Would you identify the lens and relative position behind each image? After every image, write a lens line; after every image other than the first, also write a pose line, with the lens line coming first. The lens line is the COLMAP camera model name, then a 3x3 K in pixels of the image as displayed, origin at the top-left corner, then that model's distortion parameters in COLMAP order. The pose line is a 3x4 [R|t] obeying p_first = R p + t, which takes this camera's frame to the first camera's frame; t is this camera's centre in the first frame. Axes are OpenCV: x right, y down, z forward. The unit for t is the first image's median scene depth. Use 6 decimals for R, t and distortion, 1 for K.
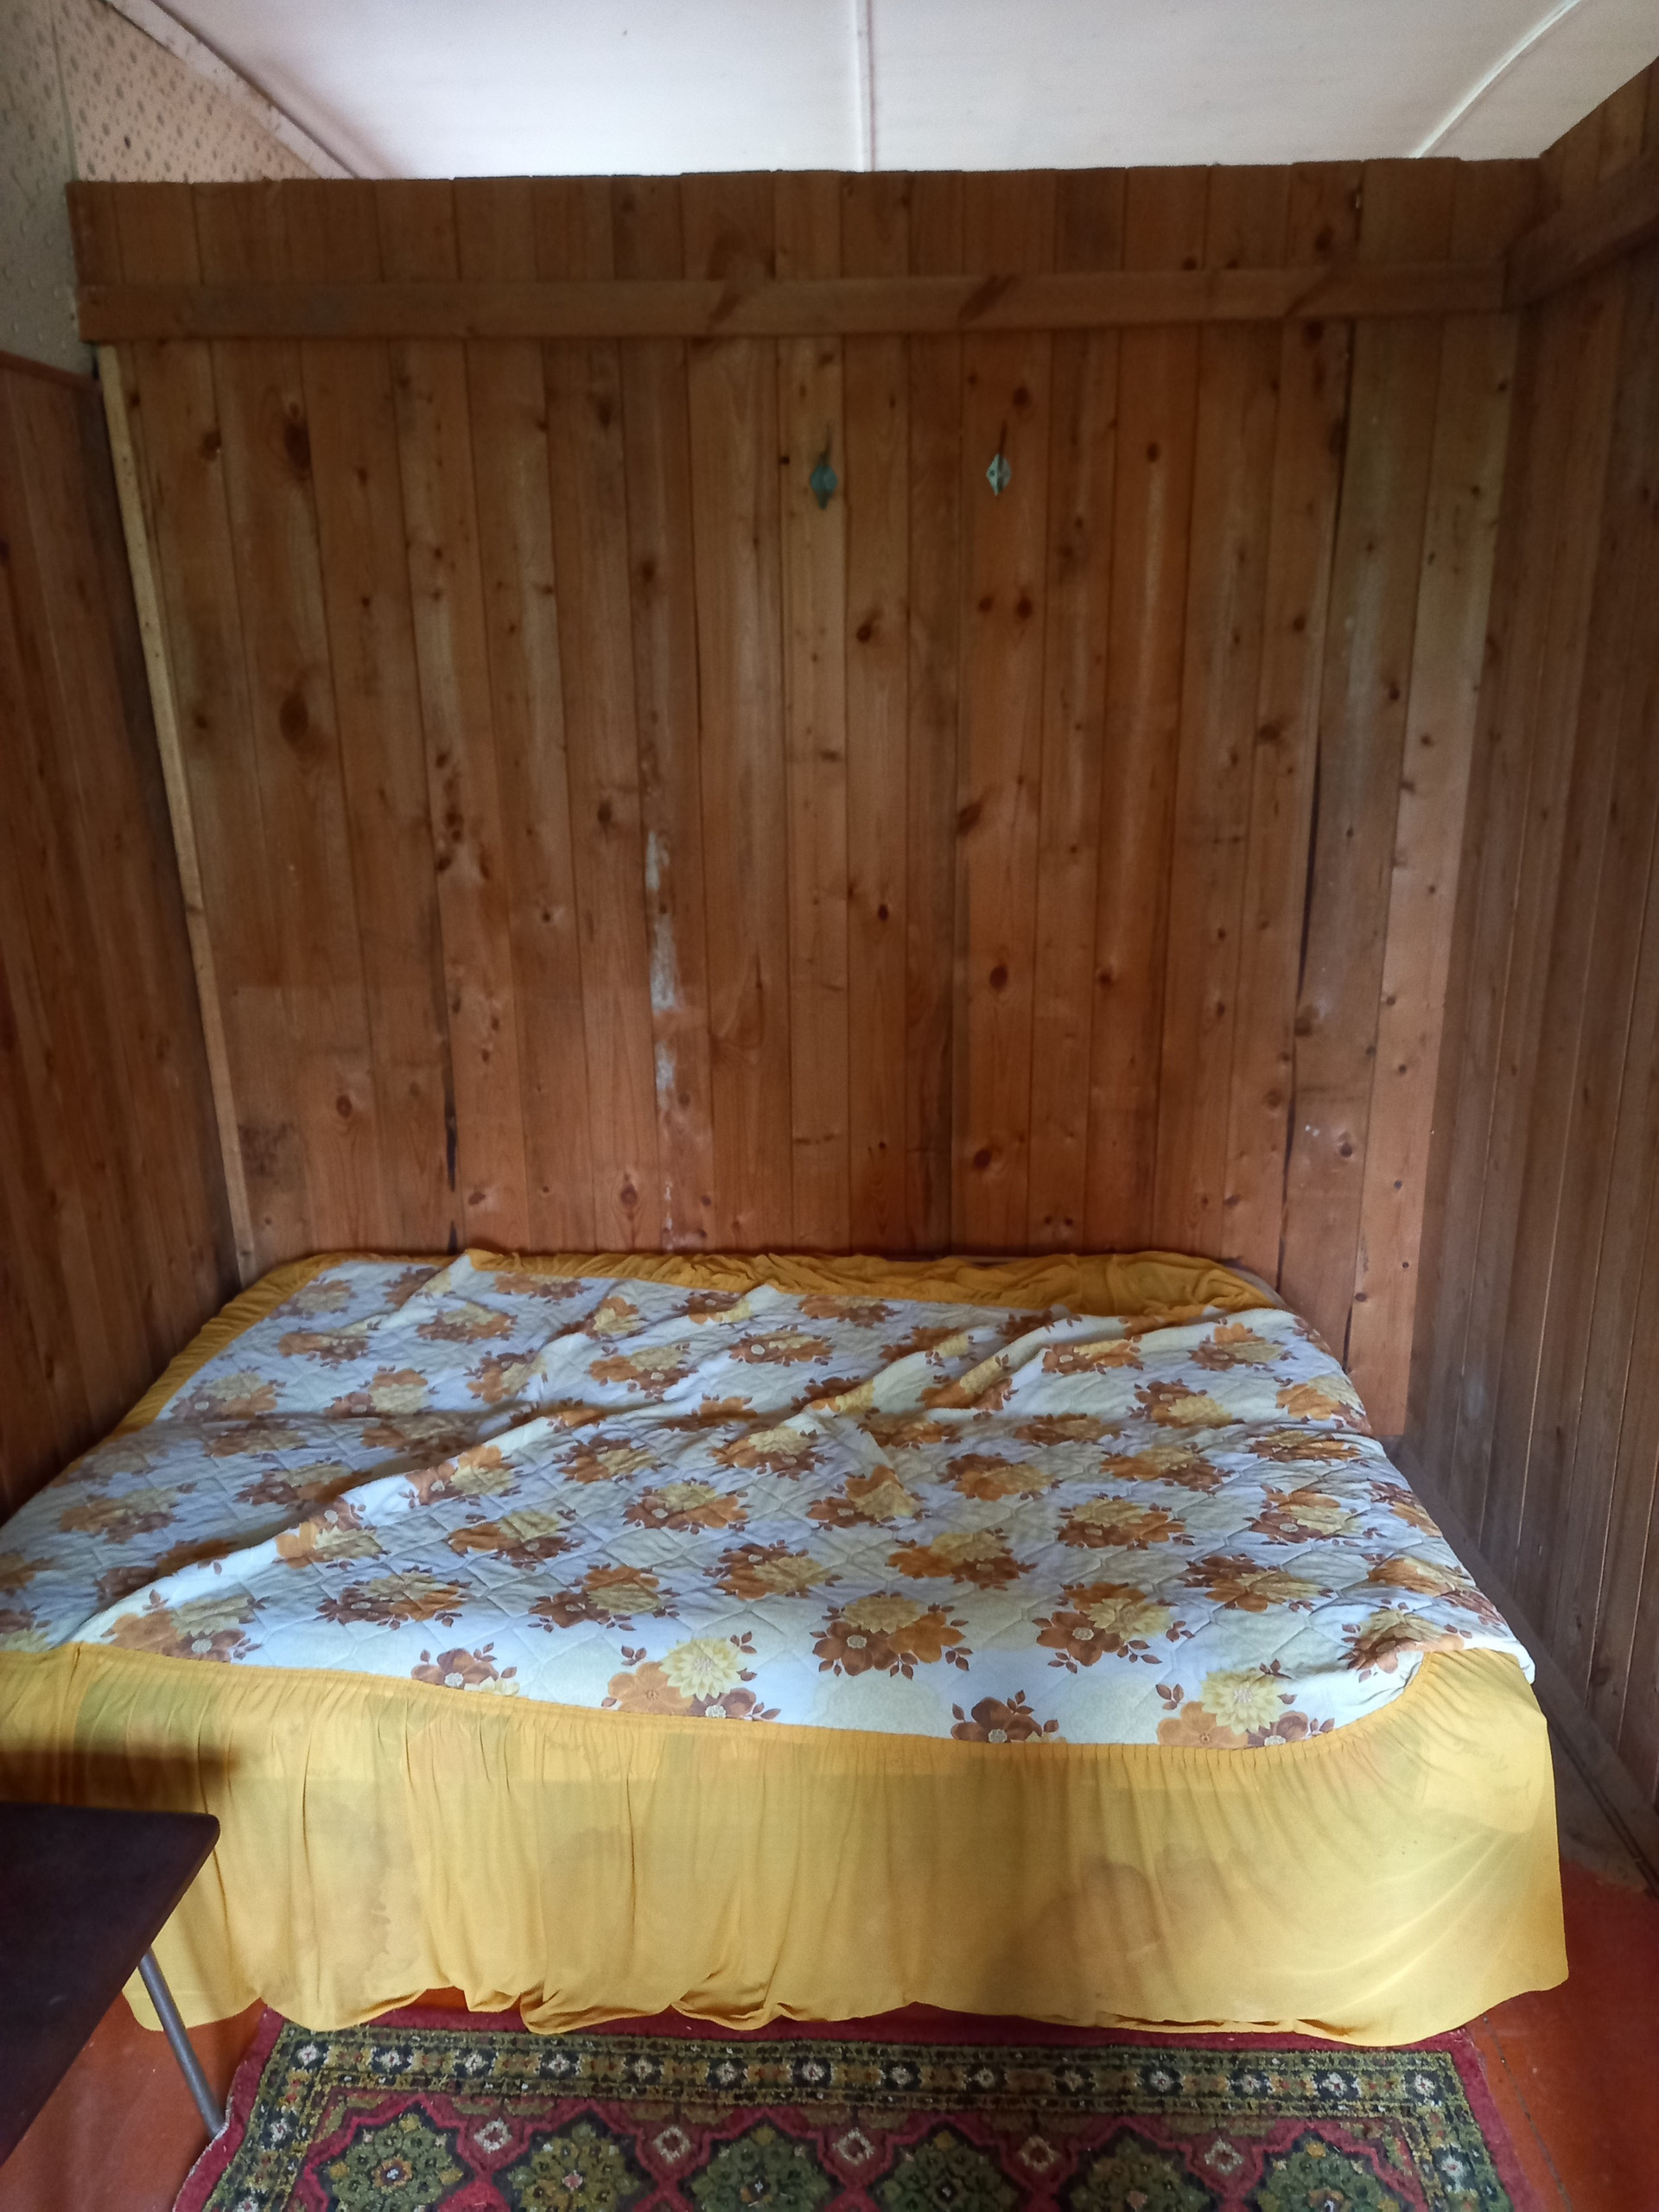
lens RADIAL K [[1630.0, 0, 838.1], [0, 1630.0, 1114.7], [0, 0, 1]] dist [0.003259, -0.005323]
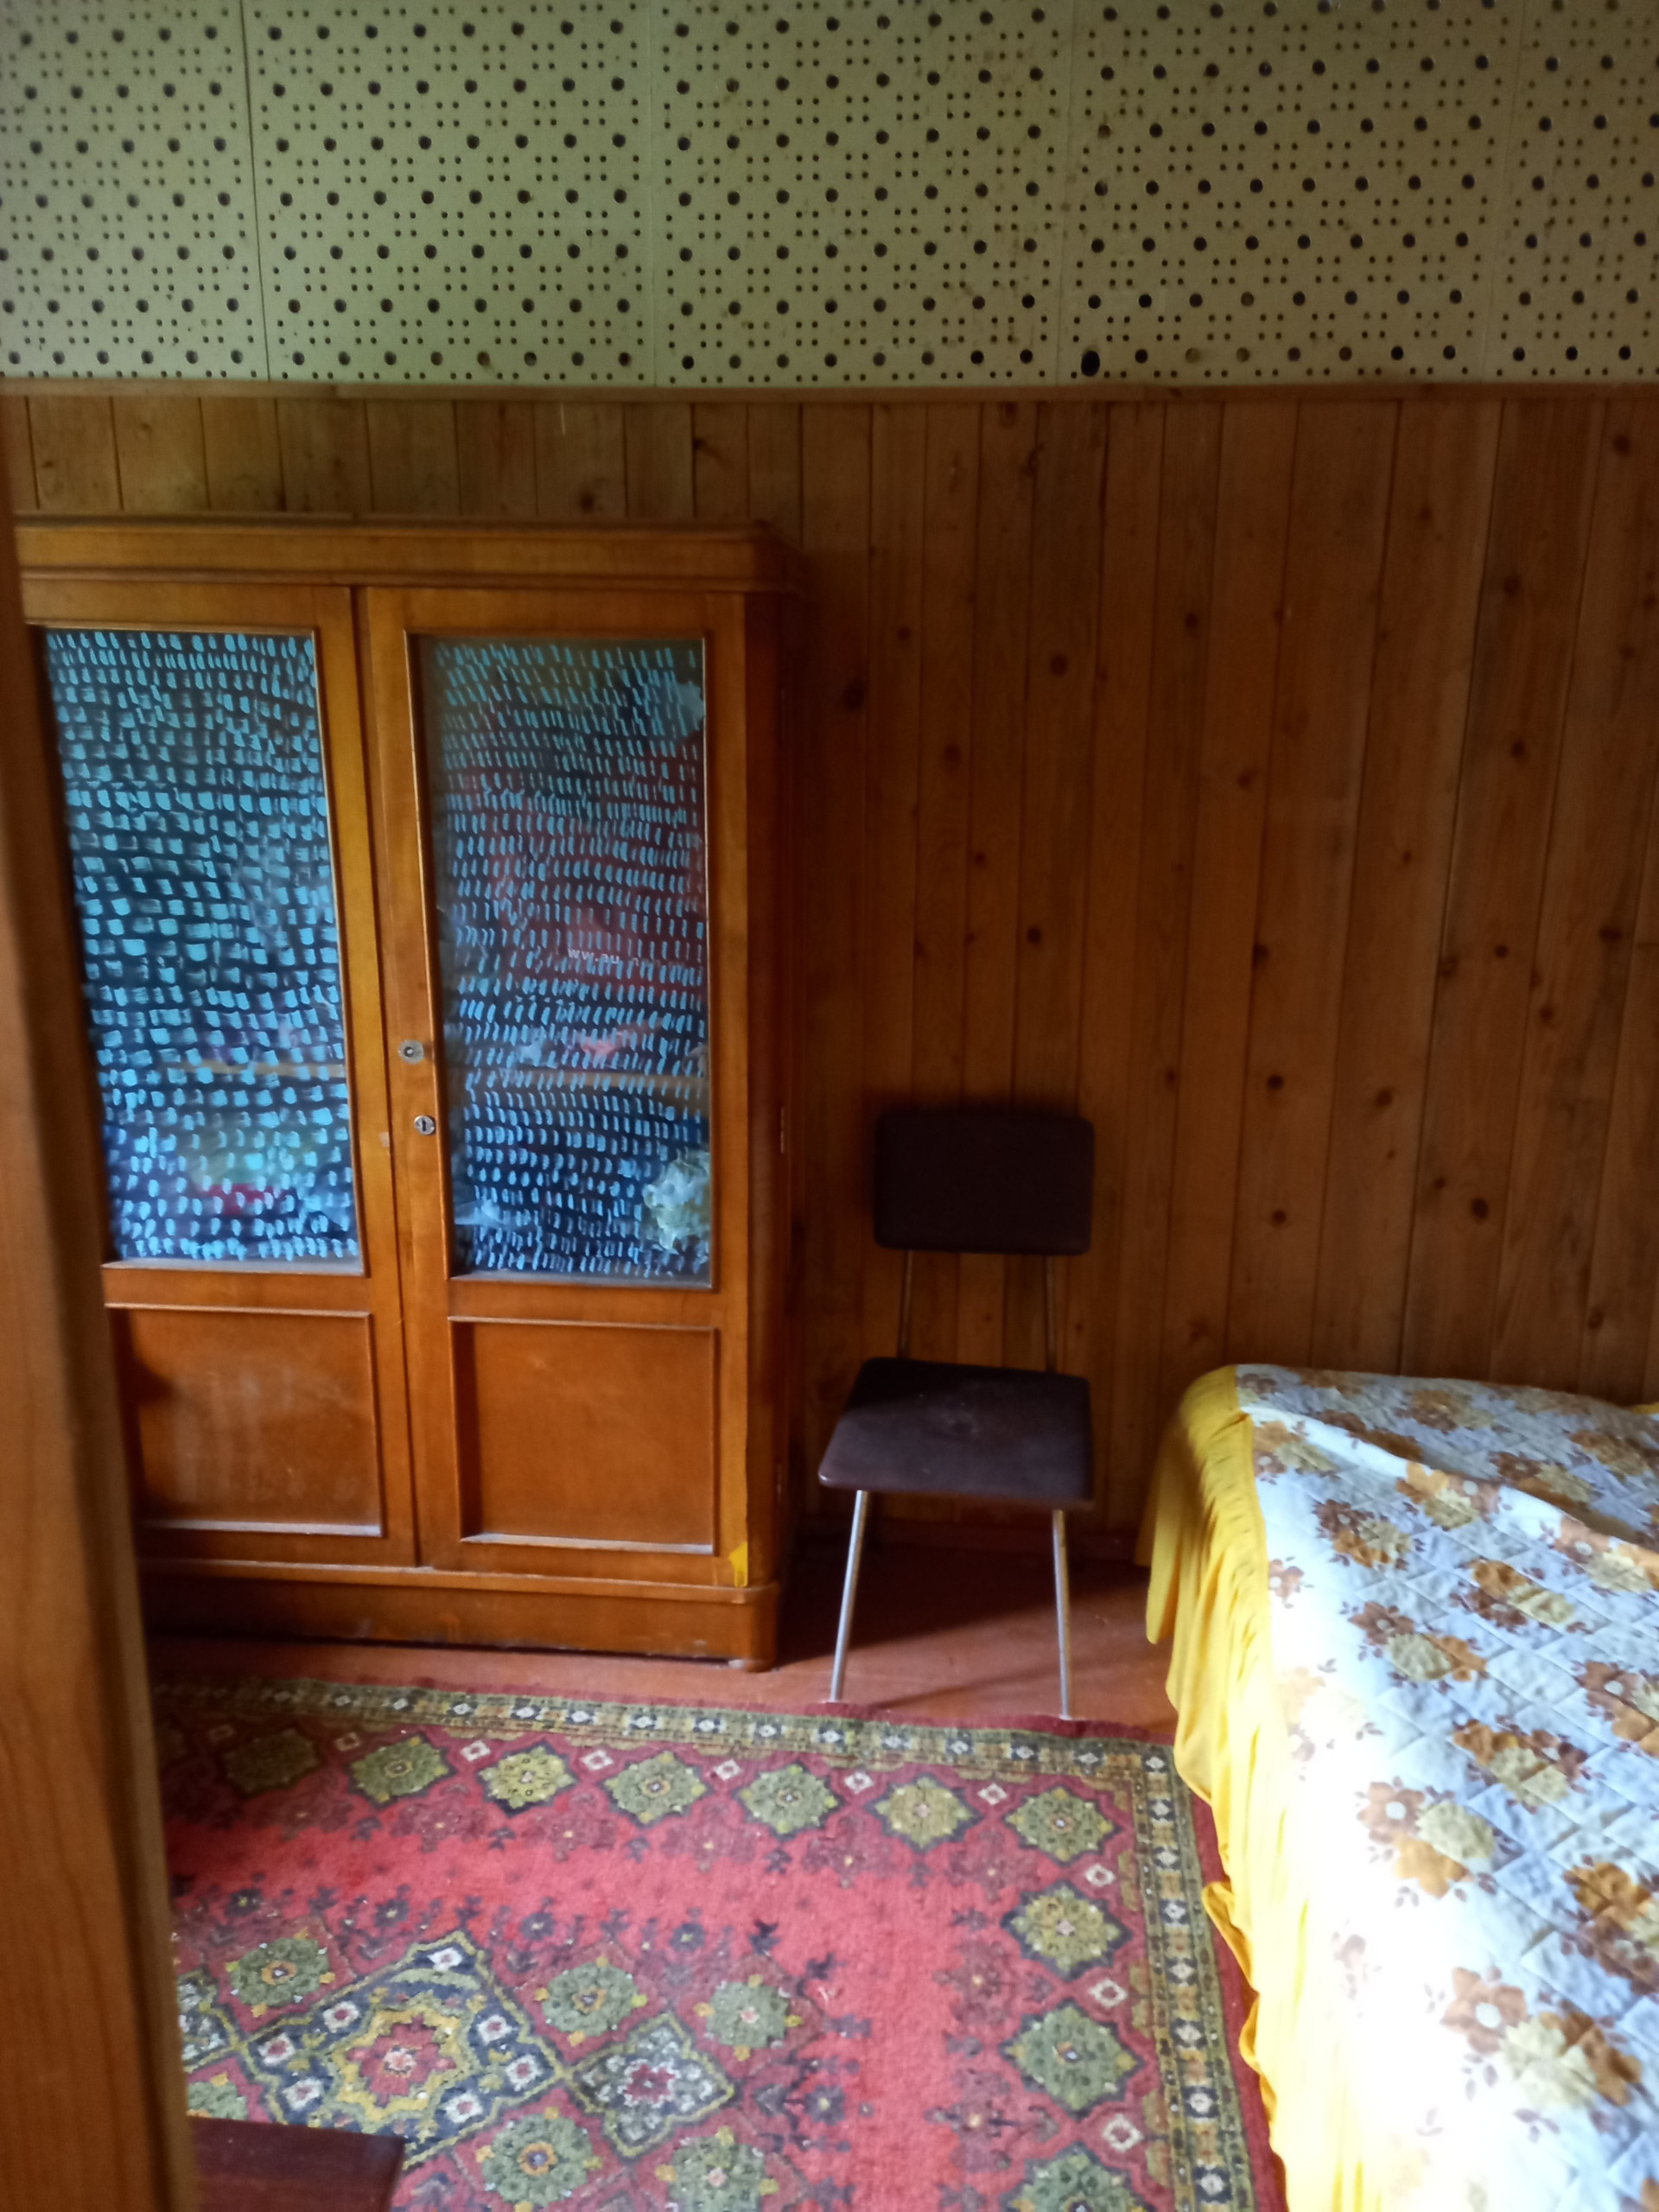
lens RADIAL K [[1630.0, 0, 838.7], [0, 1630.0, 1098.3], [0, 0, 1]] dist [0.003259, -0.005323]
pose [[-0.064170, 0.277120, -0.958690, 0.776957], [-0.296606, 0.911961, 0.283465, -0.196813], [0.952842, 0.302543, 0.023675, 0.559476]]
